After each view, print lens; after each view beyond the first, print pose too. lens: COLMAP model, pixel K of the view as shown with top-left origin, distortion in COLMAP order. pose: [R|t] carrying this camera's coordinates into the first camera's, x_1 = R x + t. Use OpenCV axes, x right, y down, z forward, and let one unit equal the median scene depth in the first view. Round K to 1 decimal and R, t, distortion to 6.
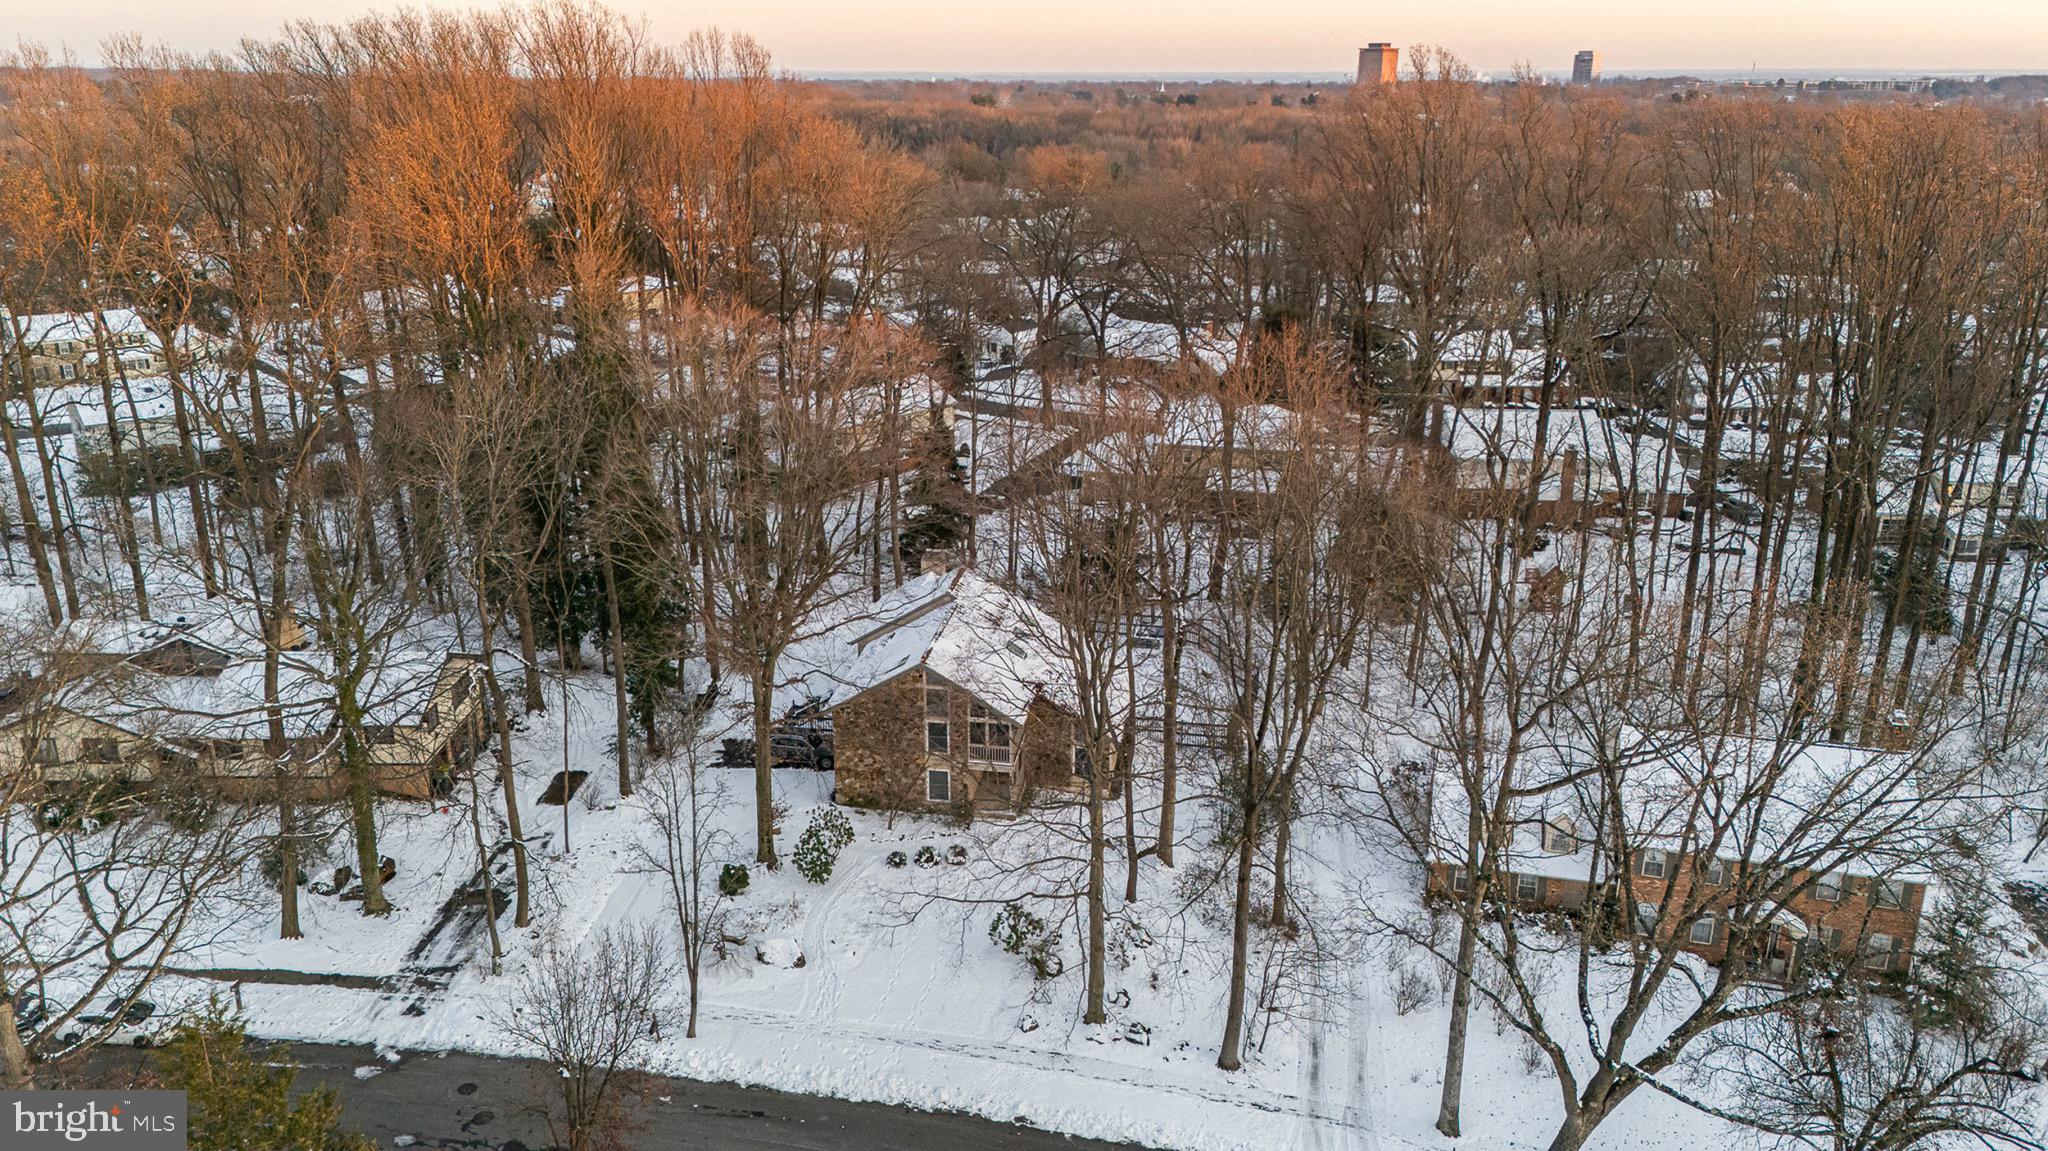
lens RADIAL K [[1497.0, 0, 1024.0], [0, 1497.0, 575.5], [0, 0, 1]] dist [0.089793, -0.081813]
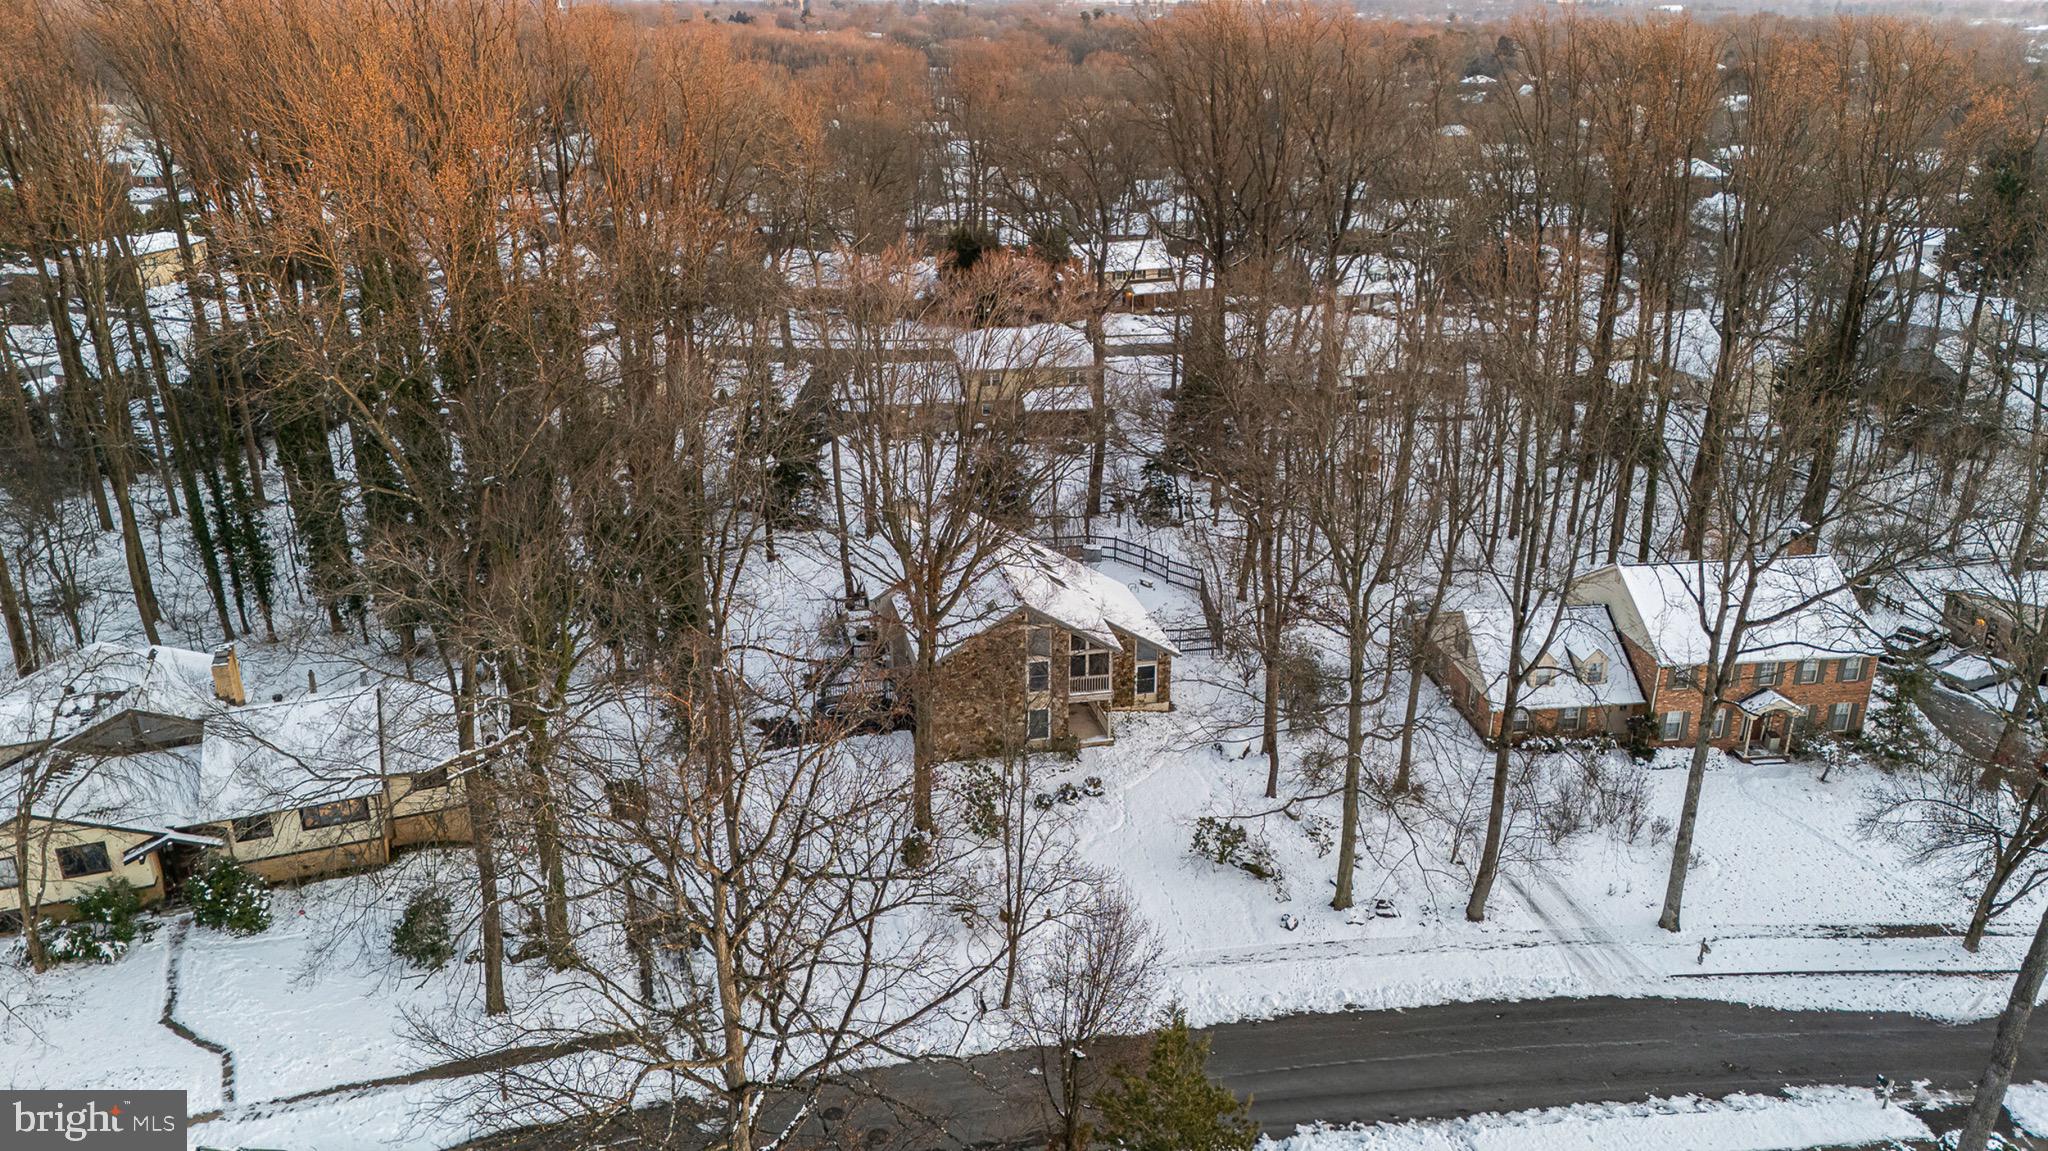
lens RADIAL K [[1497.0, 0, 1024.0], [0, 1497.0, 575.5], [0, 0, 1]] dist [0.089793, -0.081813]
pose [[0.926888, -0.139216, 0.348566, -0.452895], [0.122369, 0.990012, 0.070011, -0.032371], [-0.354831, -0.022238, 0.934666, 0.087541]]
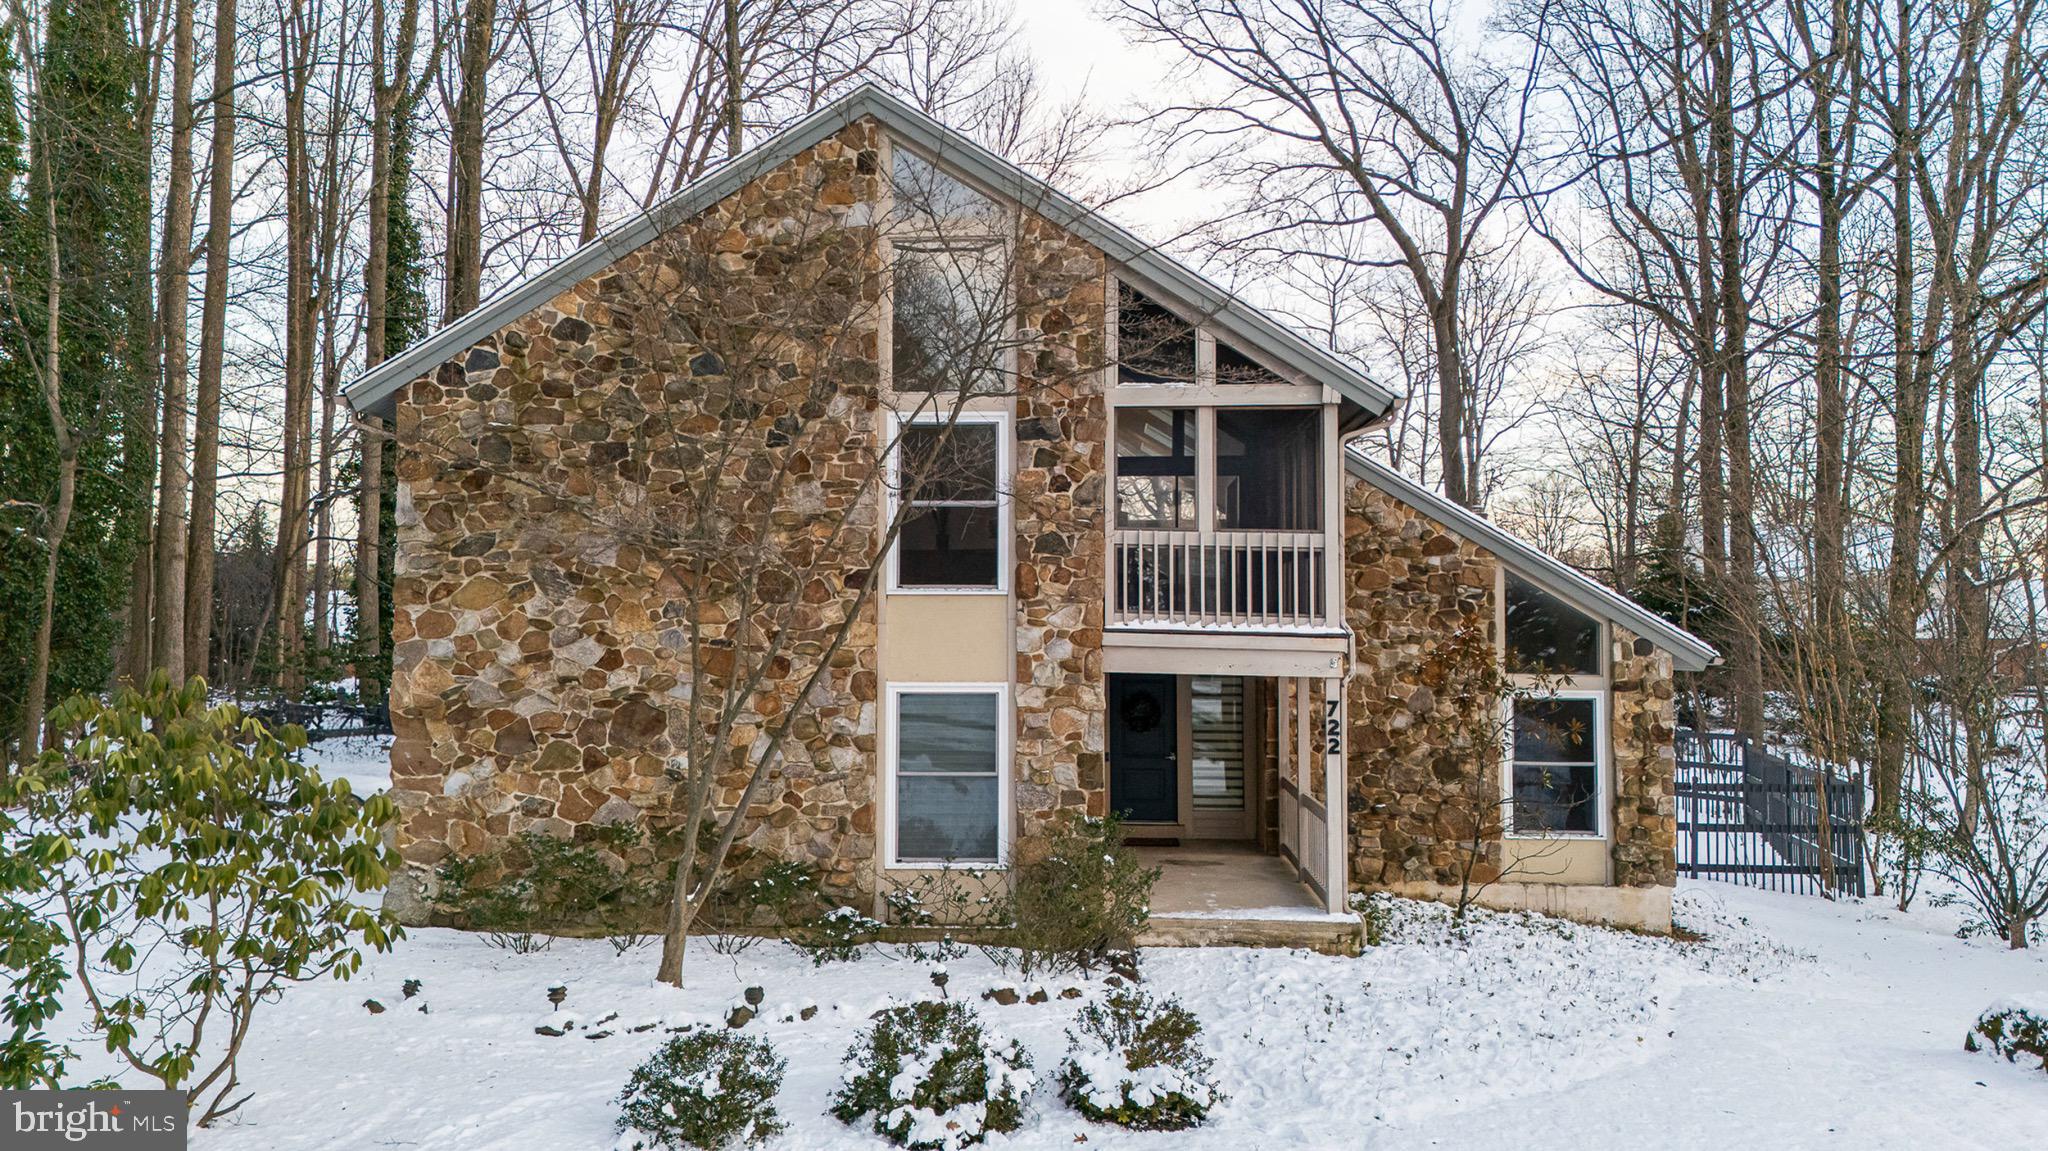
lens RADIAL K [[1497.0, 0, 1024.0], [0, 1497.0, 575.5], [0, 0, 1]] dist [0.089793, -0.081813]
pose [[0.994635, 0.006296, 0.103253, -0.075976], [0.030937, 0.934359, -0.354987, 0.209512], [-0.098710, 0.356277, 0.929152, 0.923312]]
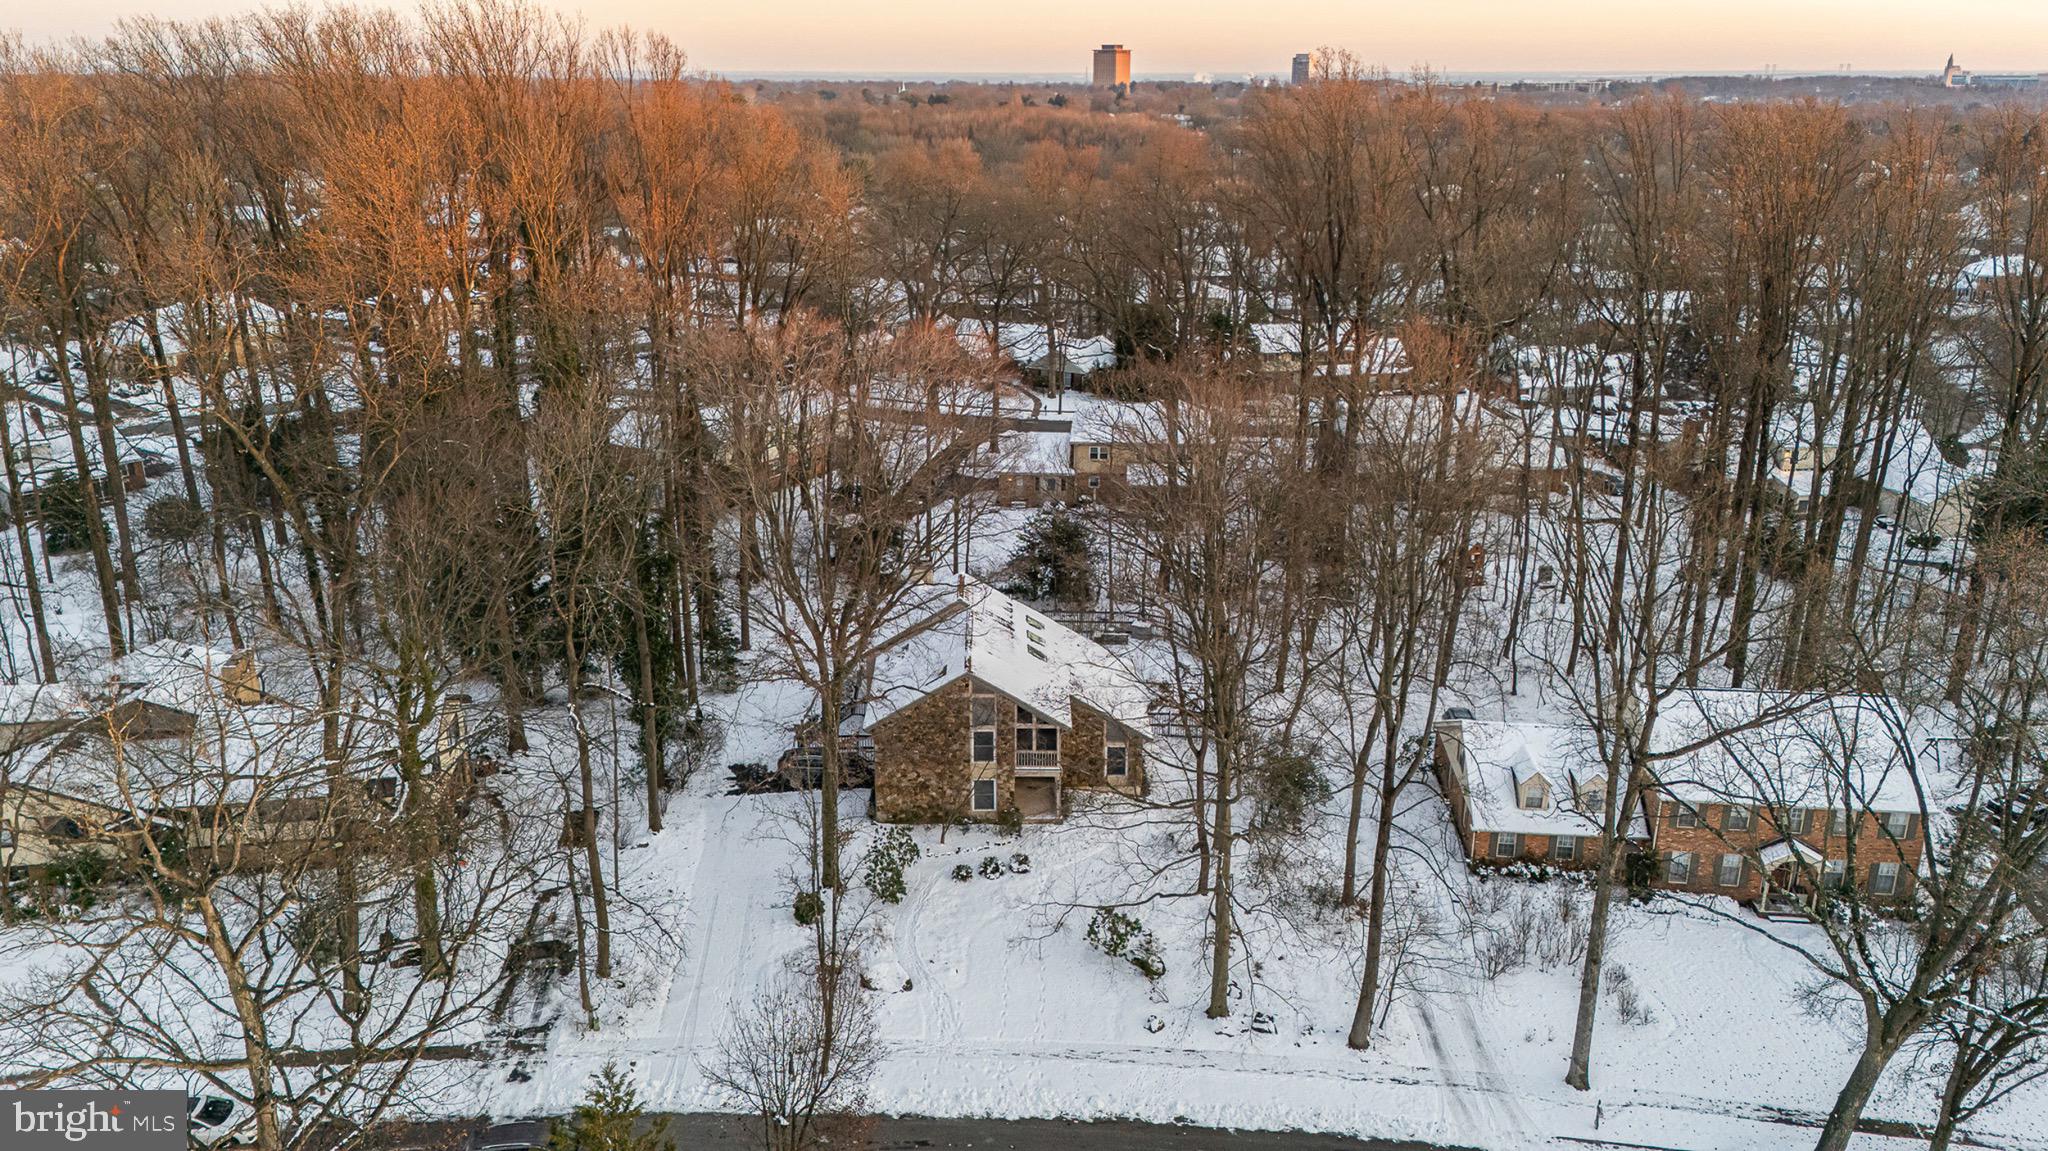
lens RADIAL K [[1497.0, 0, 1024.0], [0, 1497.0, 575.5], [0, 0, 1]] dist [0.089793, -0.081813]
pose [[0.985271, -0.054840, 0.161970, -0.208075], [0.054835, 0.998485, 0.004503, -0.008500], [-0.161971, 0.004445, 0.986785, 0.022162]]
